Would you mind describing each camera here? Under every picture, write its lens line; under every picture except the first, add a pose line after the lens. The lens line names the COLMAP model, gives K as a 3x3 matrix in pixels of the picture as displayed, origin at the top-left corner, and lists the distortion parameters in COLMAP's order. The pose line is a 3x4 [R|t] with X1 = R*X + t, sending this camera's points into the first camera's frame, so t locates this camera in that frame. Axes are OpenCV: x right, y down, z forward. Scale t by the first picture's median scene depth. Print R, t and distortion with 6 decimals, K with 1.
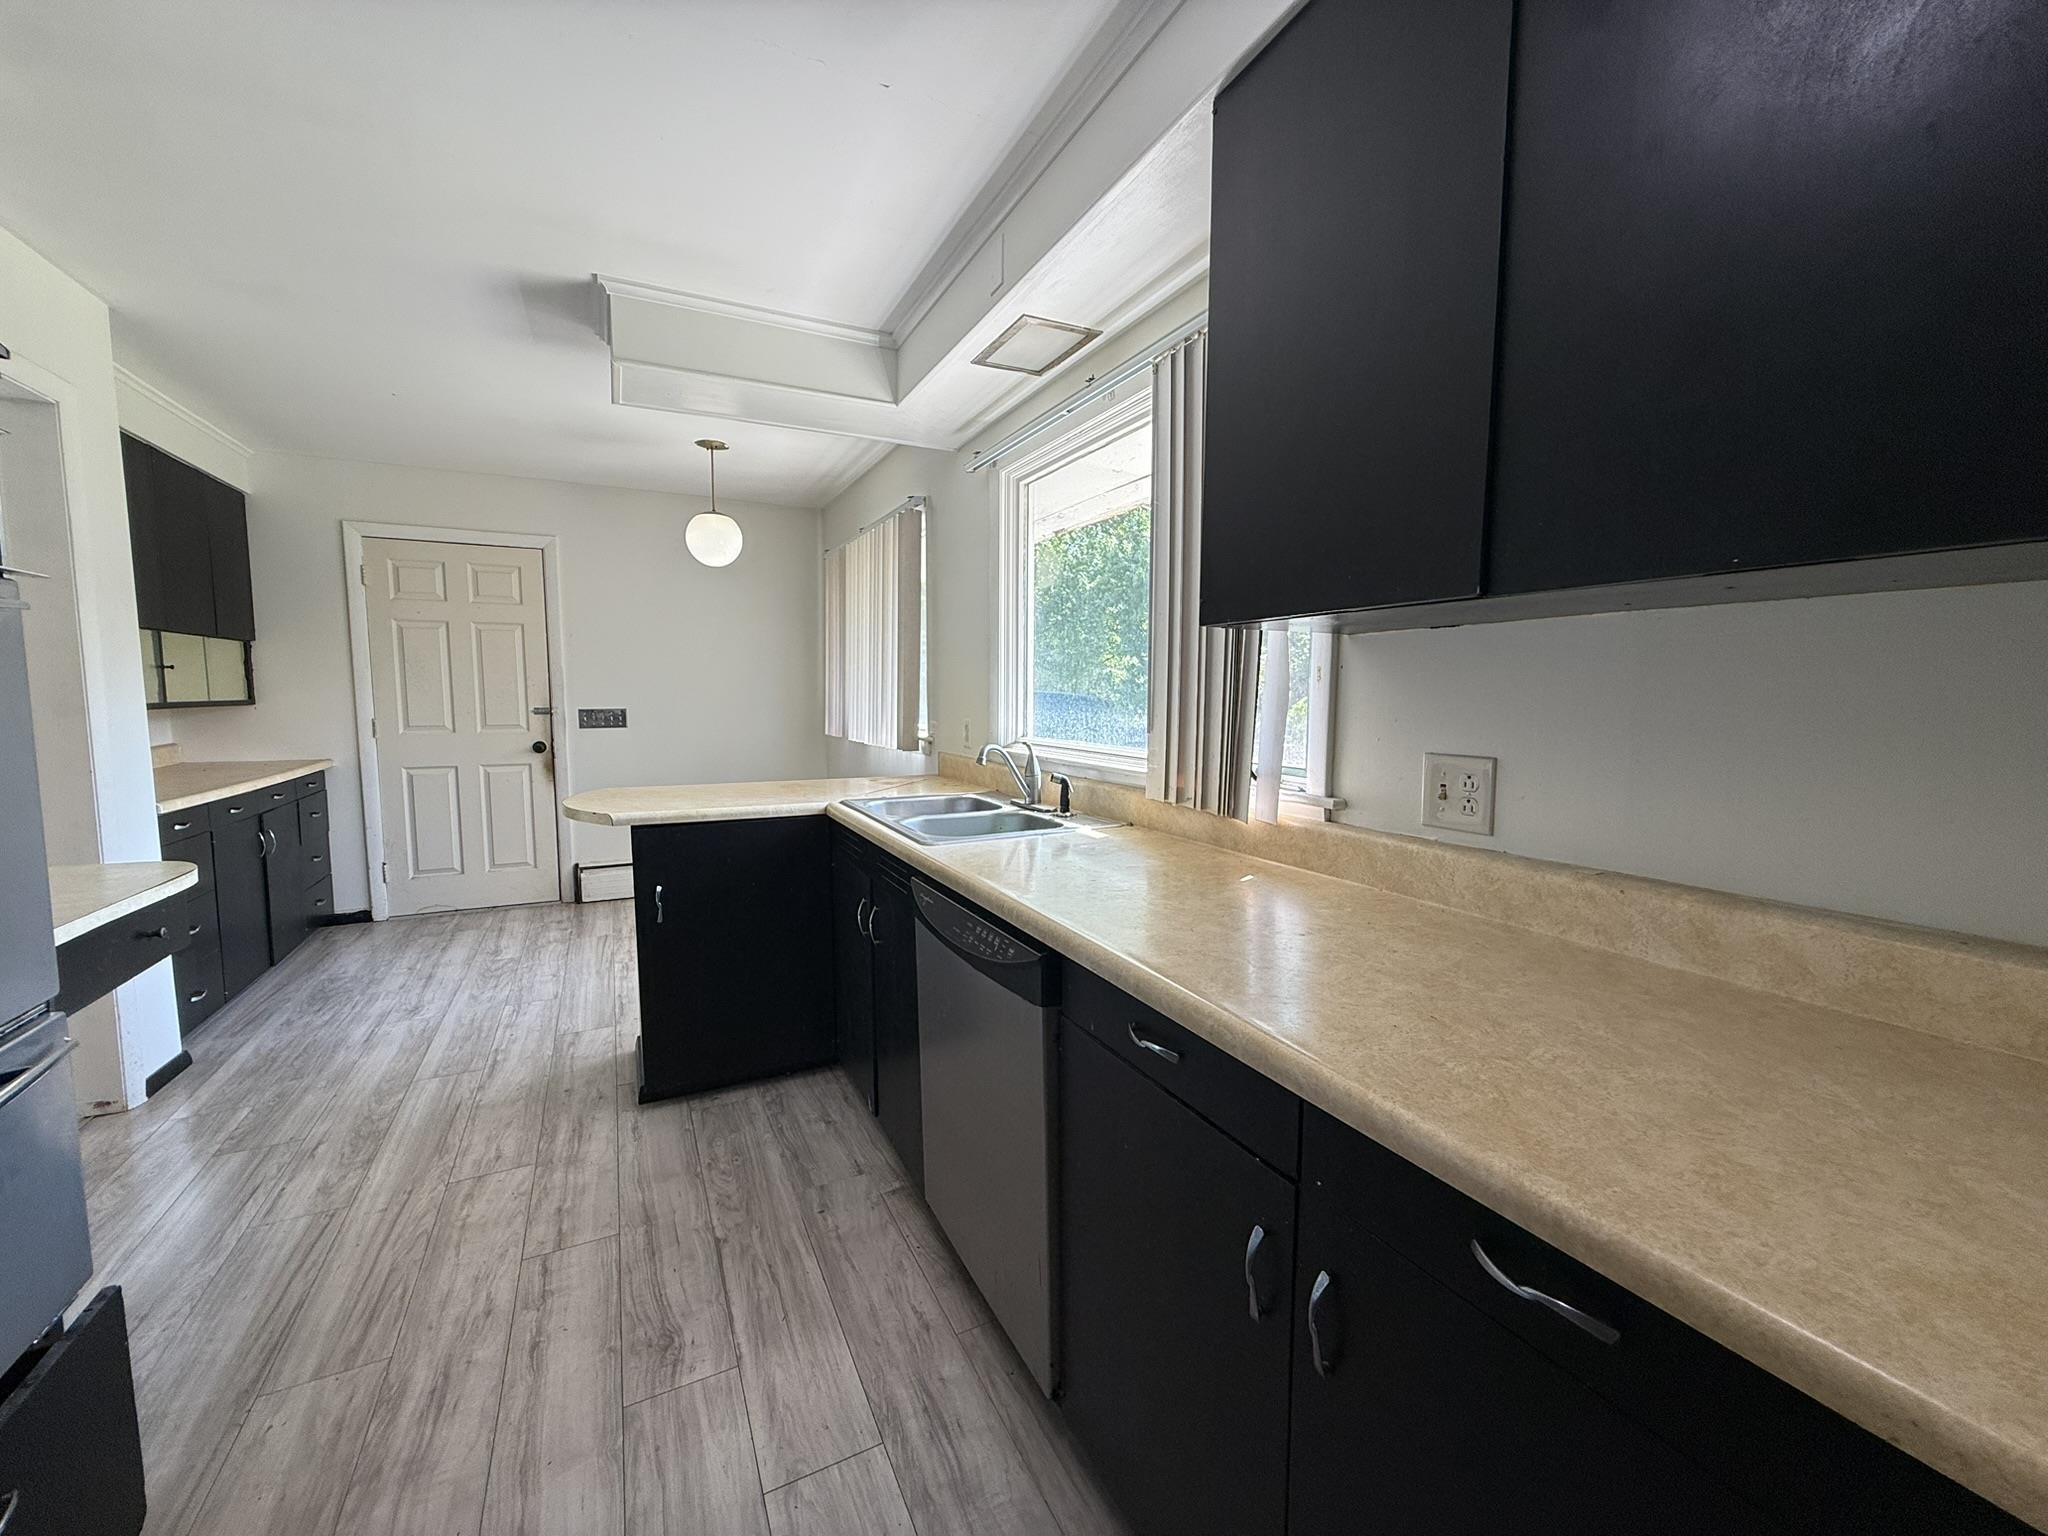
lens RADIAL K [[816.5, 0, 1023.7], [0, 816.5, 766.9], [0, 0, 1]] dist [-0.000779, 0.000283]
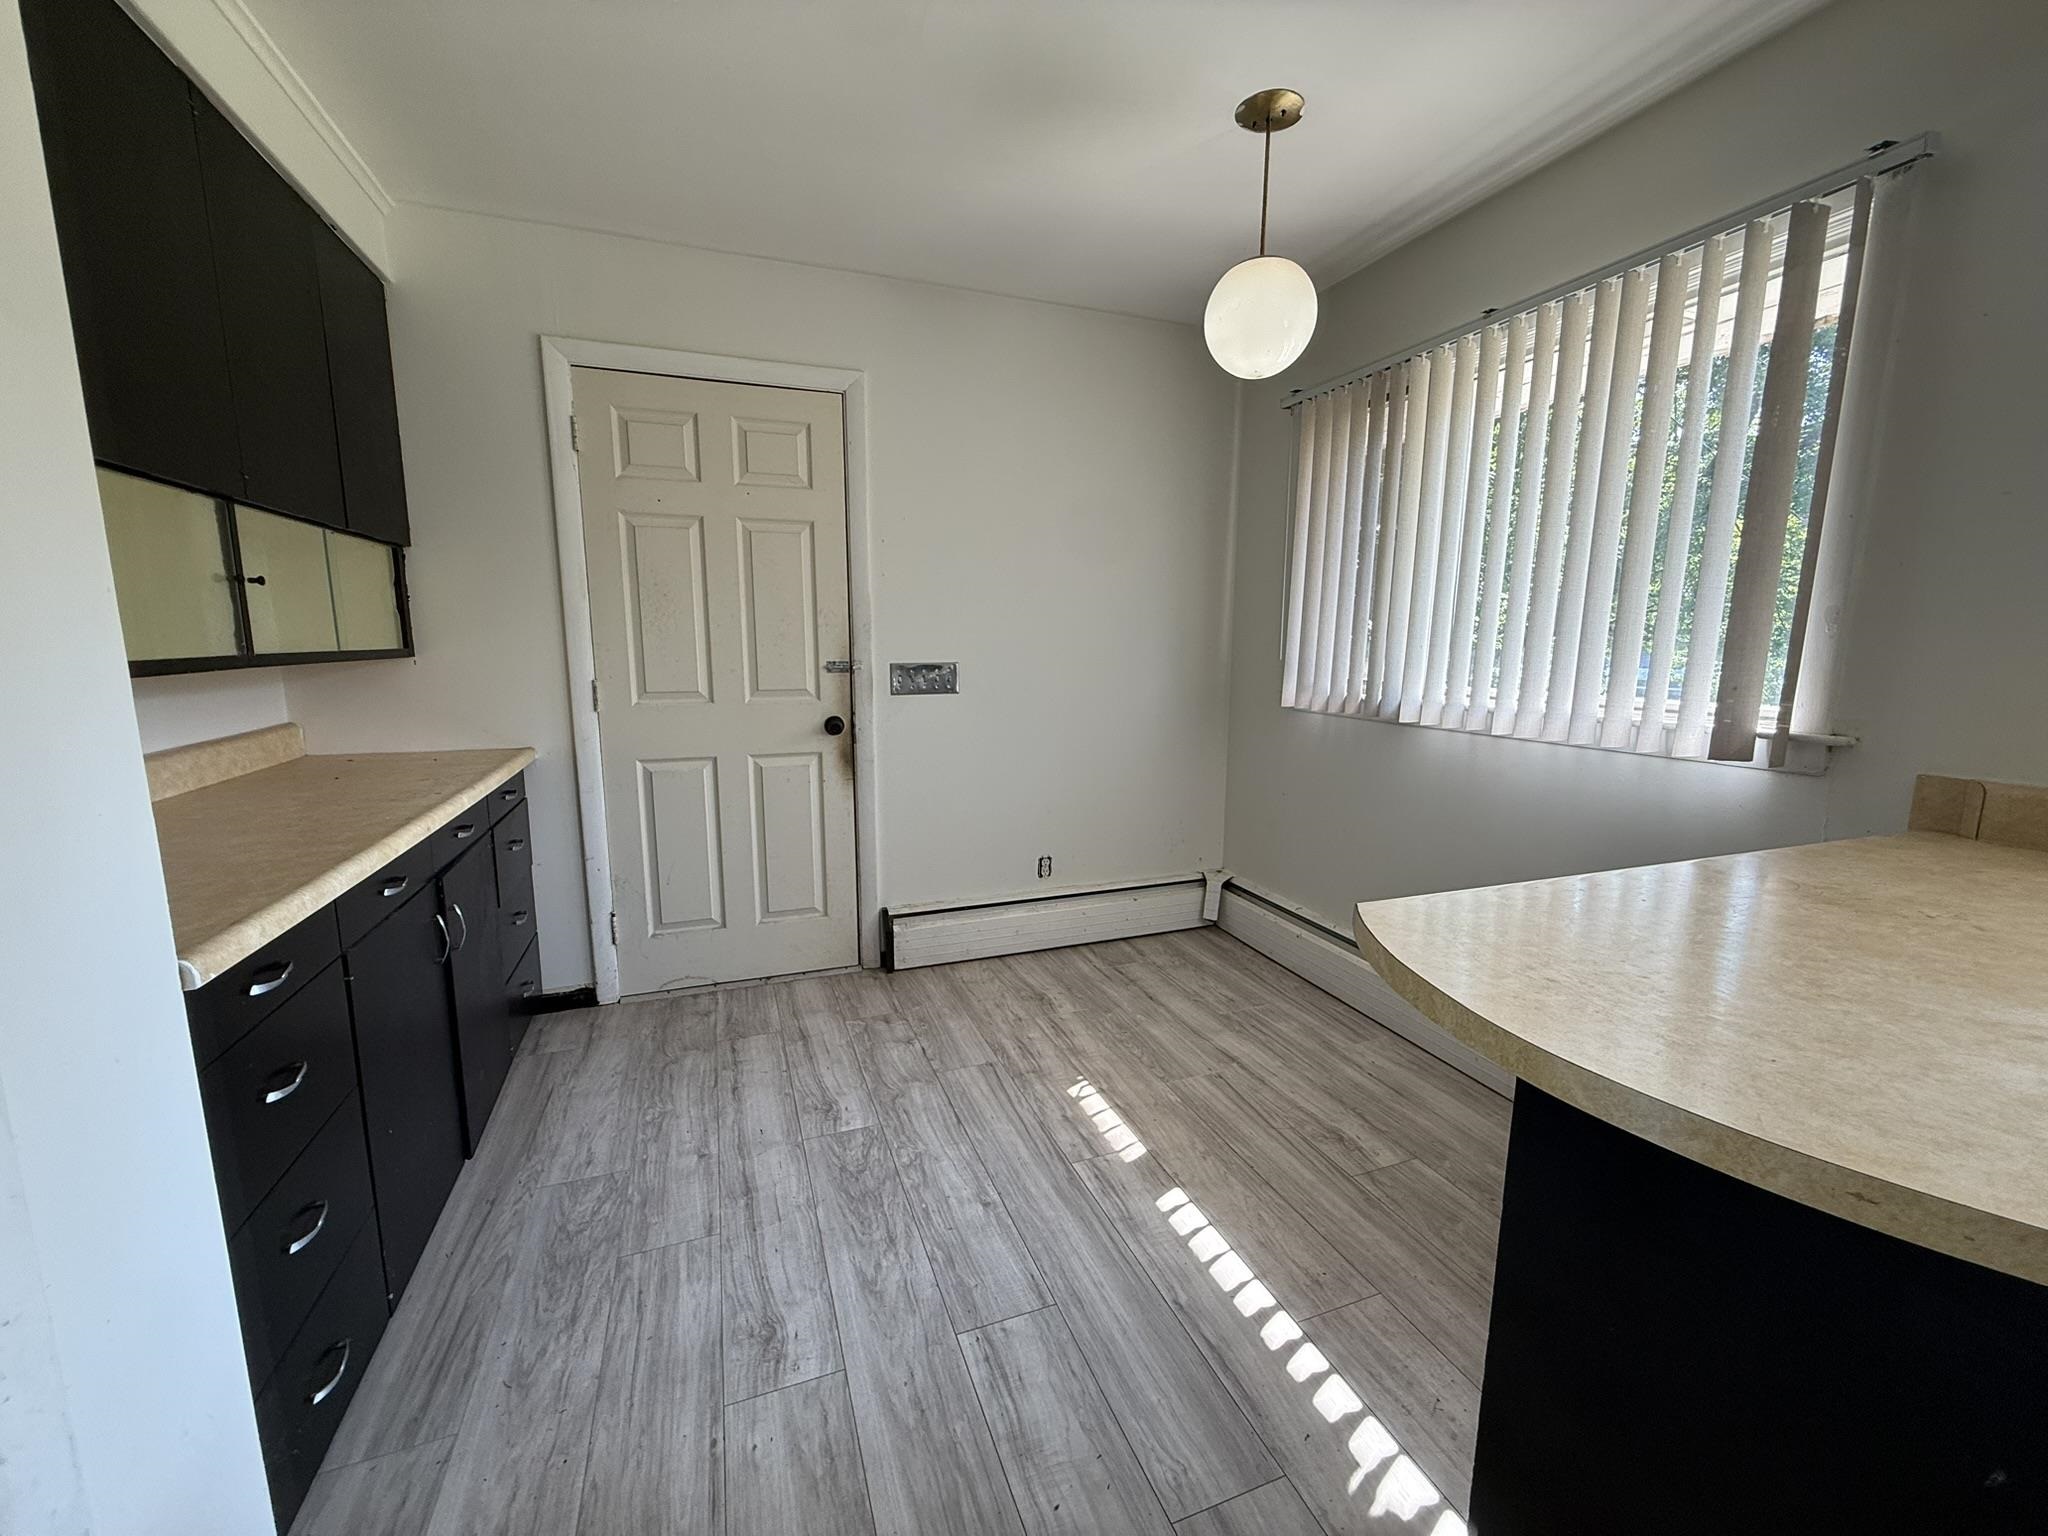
lens RADIAL K [[816.5, 0, 1021.2], [0, 816.5, 768.3], [0, 0, 1]] dist [-0.000779, 0.000283]
pose [[0.994043, 0.016809, -0.107689, -0.504295], [-0.009884, 0.997868, 0.064514, -0.043533], [0.108543, -0.063066, 0.992089, 0.523140]]
